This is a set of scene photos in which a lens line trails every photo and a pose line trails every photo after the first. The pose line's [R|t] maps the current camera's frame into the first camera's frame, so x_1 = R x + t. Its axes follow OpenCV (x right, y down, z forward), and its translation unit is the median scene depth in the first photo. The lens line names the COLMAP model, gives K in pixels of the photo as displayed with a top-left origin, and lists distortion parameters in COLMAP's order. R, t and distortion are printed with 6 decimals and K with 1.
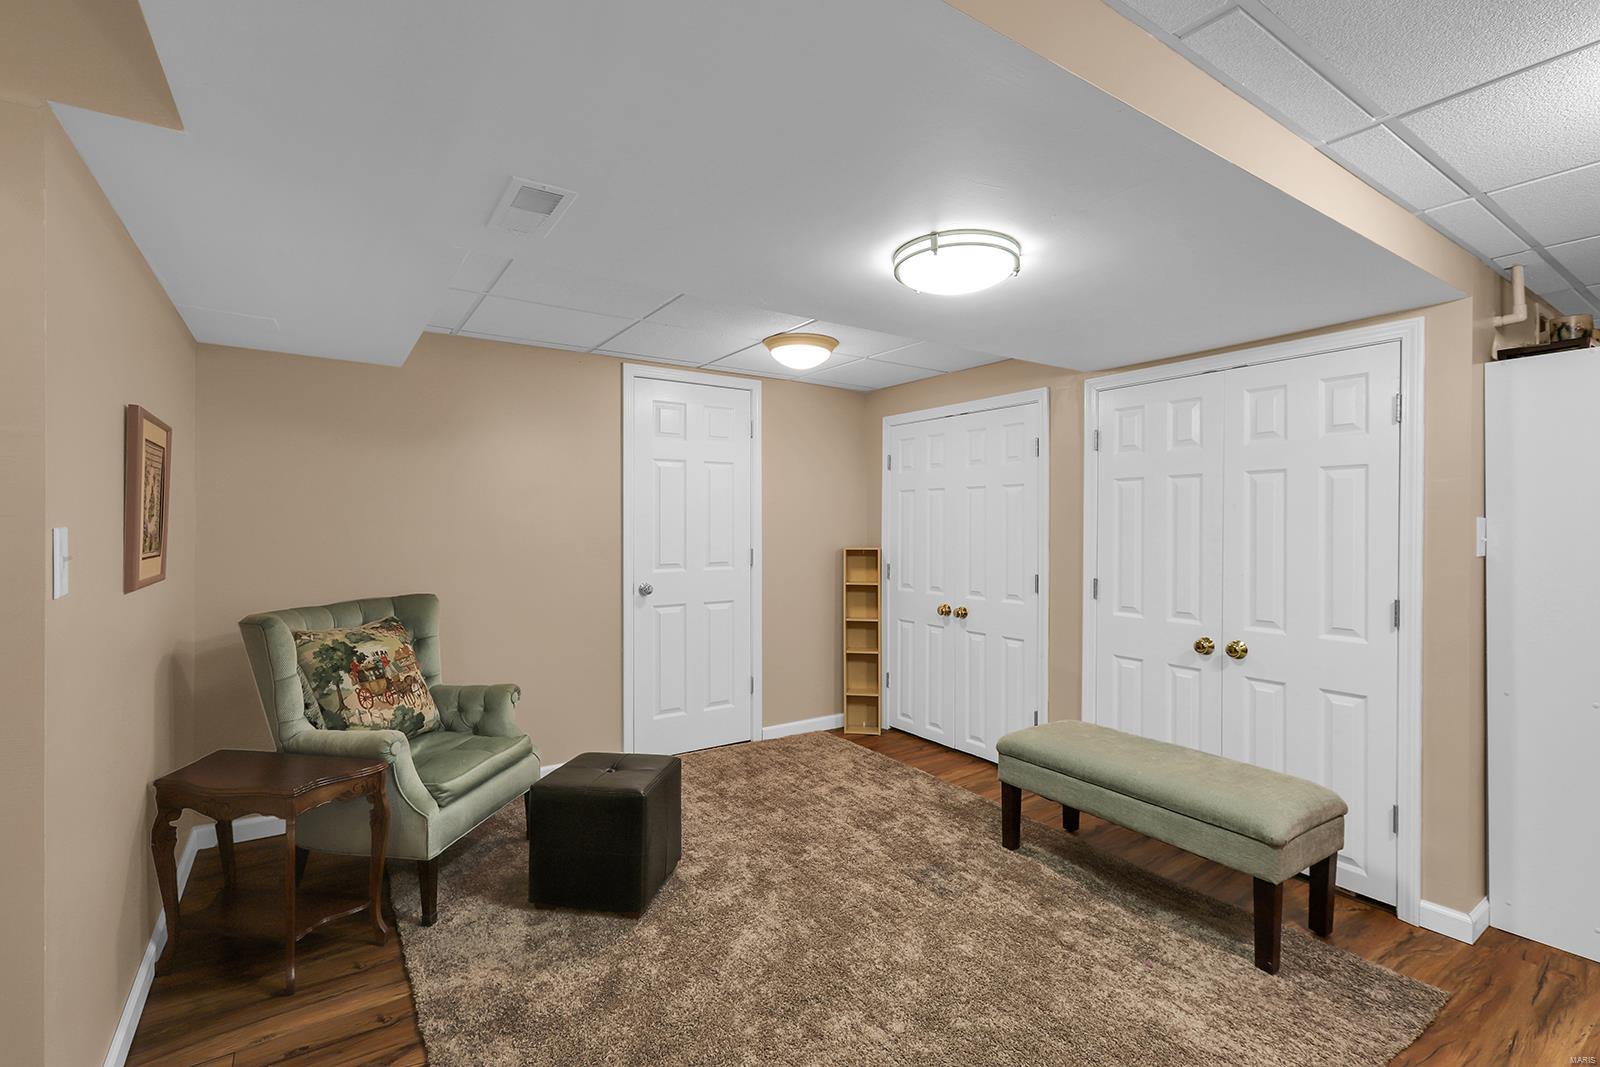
lens RADIAL K [[735.3, 0, 806.6], [0, 735.3, 527.3], [0, 0, 1]] dist [0.010705, 0.000623]
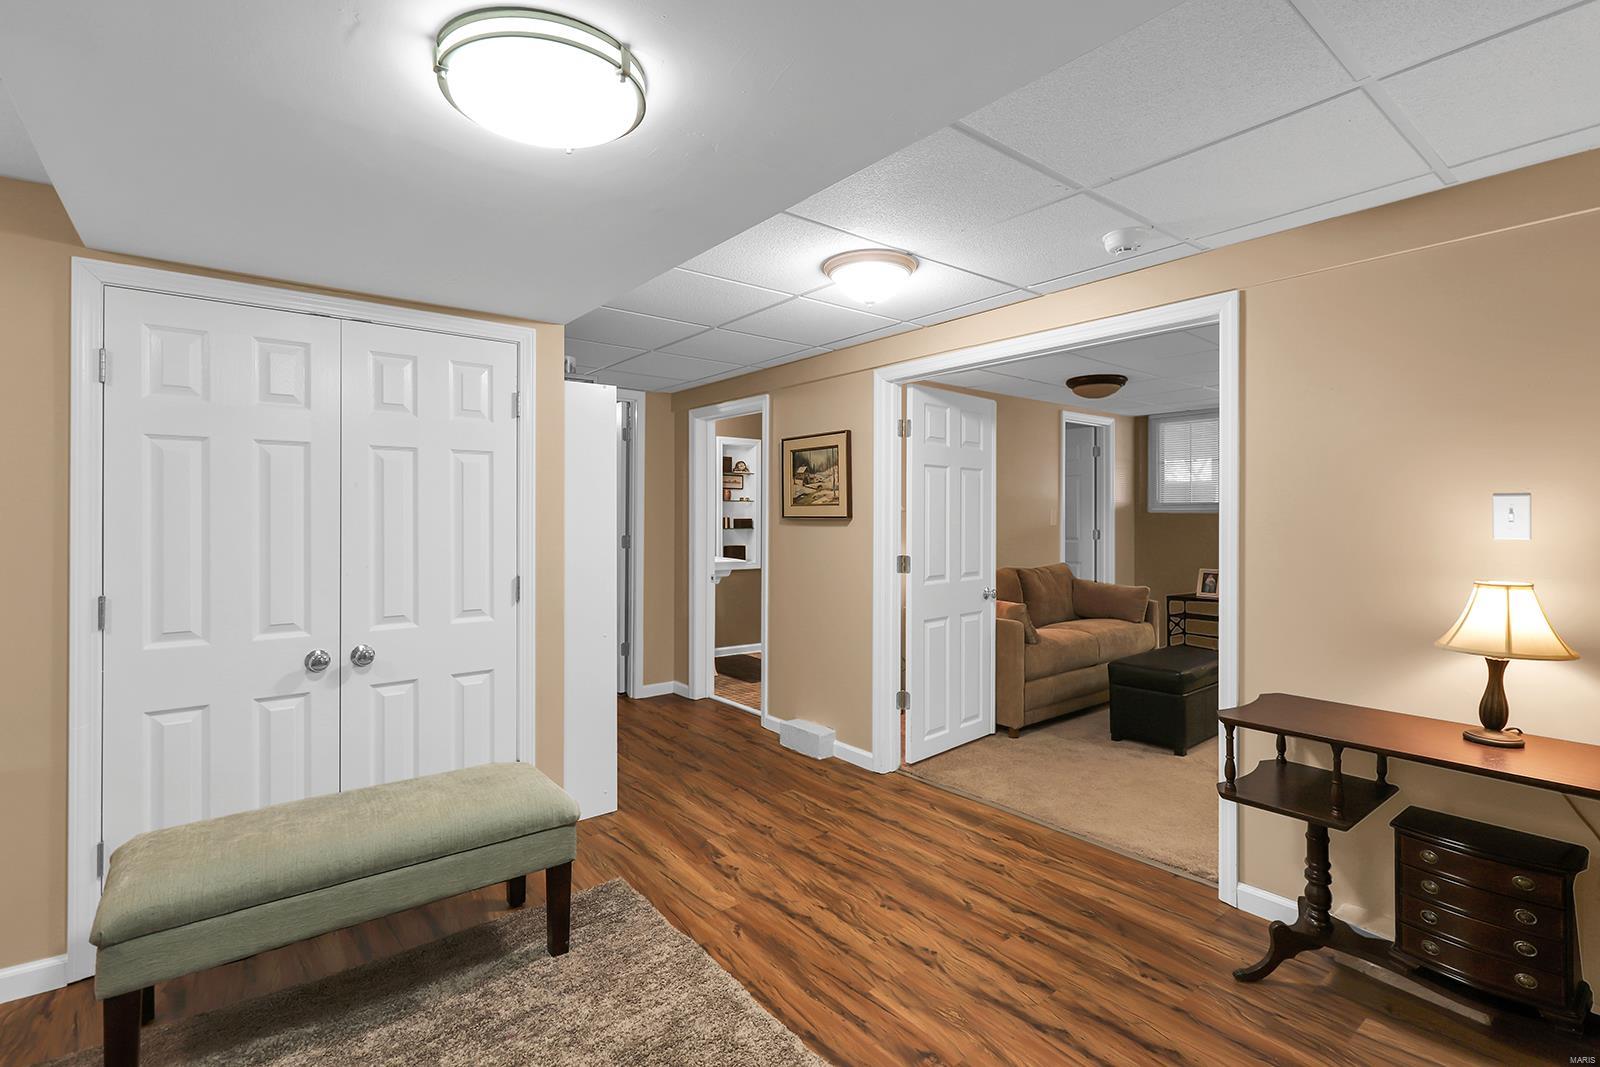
lens RADIAL K [[735.3, 0, 810.9], [0, 735.3, 522.9], [0, 0, 1]] dist [0.010705, 0.000623]
pose [[-0.078382, -0.011190, 0.996861, -0.310437], [0.002421, 0.999932, 0.011415, 0.005609], [-0.996920, 0.003309, -0.078349, 0.582333]]
